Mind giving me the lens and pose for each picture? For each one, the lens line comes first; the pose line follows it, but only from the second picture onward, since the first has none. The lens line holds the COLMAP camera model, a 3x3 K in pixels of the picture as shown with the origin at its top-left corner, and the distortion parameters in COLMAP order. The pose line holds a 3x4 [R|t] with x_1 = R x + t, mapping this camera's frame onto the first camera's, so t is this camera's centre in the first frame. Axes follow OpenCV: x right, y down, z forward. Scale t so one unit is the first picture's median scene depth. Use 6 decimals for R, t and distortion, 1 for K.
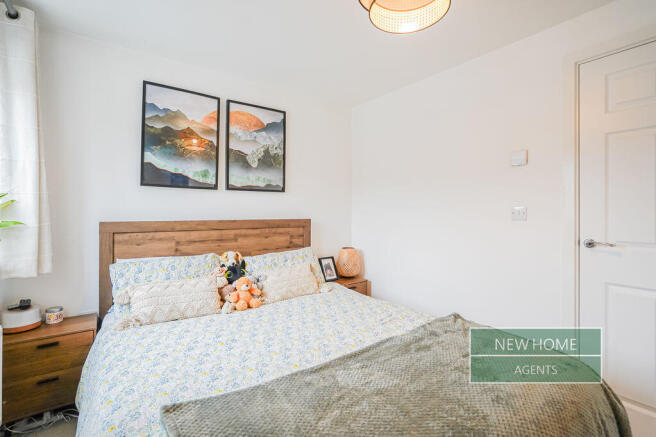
lens RADIAL K [[304.4, 0, 328.5], [0, 304.4, 207.2], [0, 0, 1]] dist [-0.002089, -0.000110]
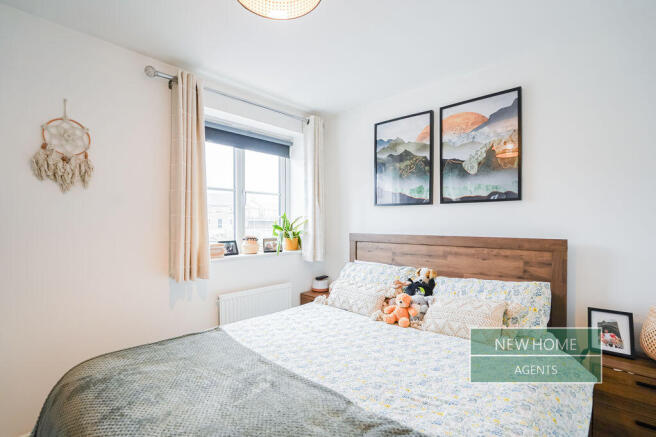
lens RADIAL K [[306.9, 0, 328.4], [0, 306.9, 225.5], [0, 0, 1]] dist [-0.001215, -0.000094]
pose [[0.202966, -0.002358, -0.979183, 0.521976], [0.004076, 0.999990, -0.001563, 0.010473], [0.979177, -0.003674, 0.202974, 0.461233]]
